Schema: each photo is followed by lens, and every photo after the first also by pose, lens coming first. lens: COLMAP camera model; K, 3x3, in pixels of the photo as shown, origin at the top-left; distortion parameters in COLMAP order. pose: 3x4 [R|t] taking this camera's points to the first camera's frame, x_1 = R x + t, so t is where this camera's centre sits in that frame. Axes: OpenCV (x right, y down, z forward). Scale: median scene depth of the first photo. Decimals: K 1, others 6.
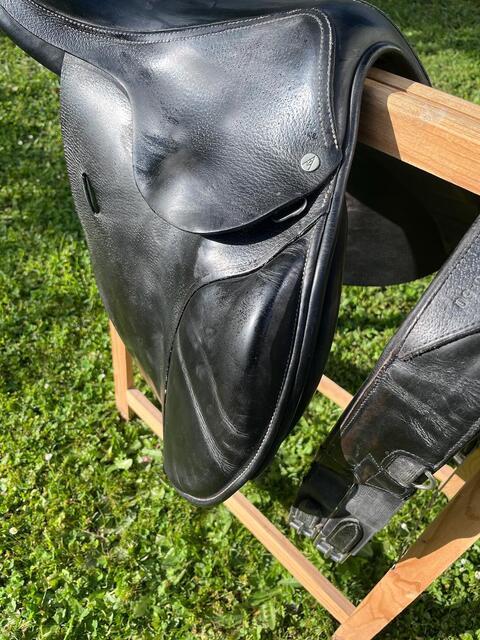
lens RADIAL K [[486.0, 0, 240.0], [0, 486.0, 322.5], [0, 0, 1]] dist [0.044832, -0.069970]
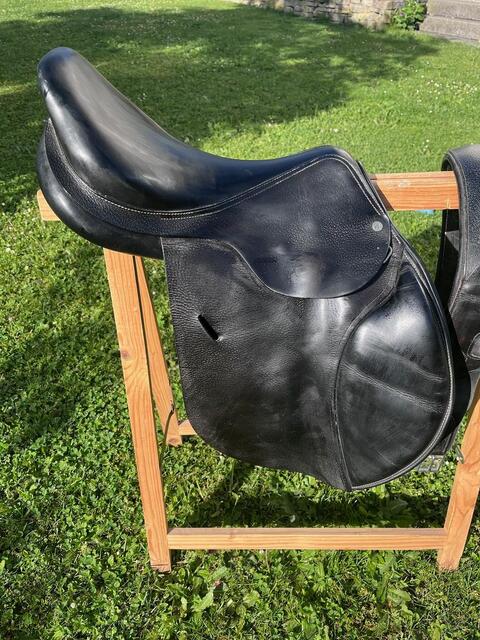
lens RADIAL K [[486.0, 0, 240.2], [0, 486.0, 321.6], [0, 0, 1]] dist [0.044832, -0.069970]
pose [[0.708684, -0.437613, 0.553410, -0.492113], [0.553052, 0.831607, -0.050626, -0.091864], [-0.438065, 0.341942, 0.831369, -0.039371]]
